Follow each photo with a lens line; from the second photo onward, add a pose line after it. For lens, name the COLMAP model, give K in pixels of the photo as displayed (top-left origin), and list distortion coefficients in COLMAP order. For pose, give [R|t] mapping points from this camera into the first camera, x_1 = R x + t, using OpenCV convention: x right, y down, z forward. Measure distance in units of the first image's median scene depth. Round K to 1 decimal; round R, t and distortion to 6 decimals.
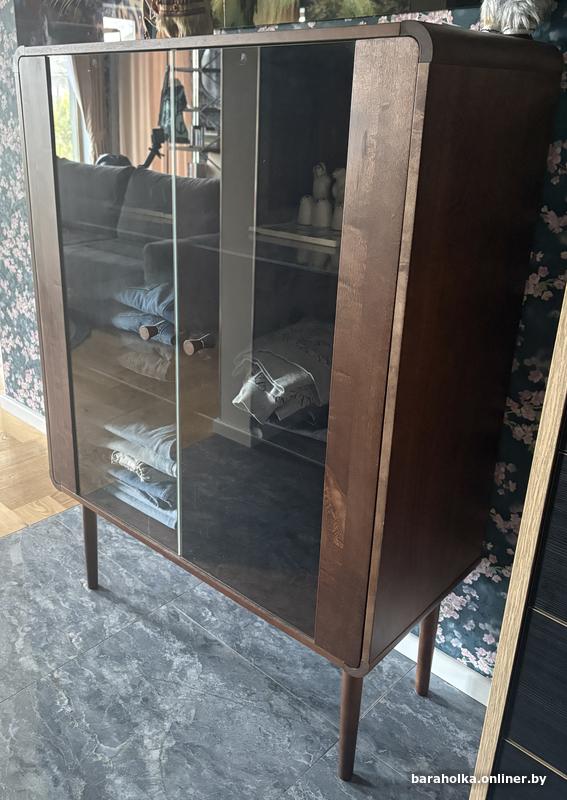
lens RADIAL K [[659.9, 0, 283.8], [0, 659.9, 366.2], [0, 0, 1]] dist [0.025767, 0.002756]
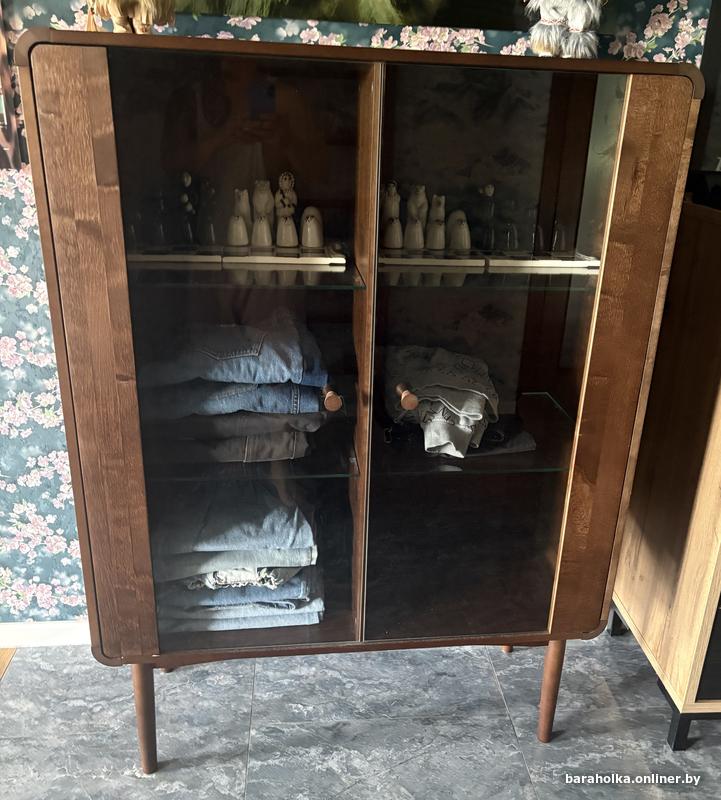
lens RADIAL K [[718.5, 0, 360.5], [0, 718.5, 400.0], [0, 0, 1]] dist [0.004536, 0.015923]
pose [[0.682302, -0.275756, 0.677069, -0.673550], [0.241193, 0.959187, 0.147600, -0.150791], [-0.690137, 0.062596, 0.720966, 0.278943]]
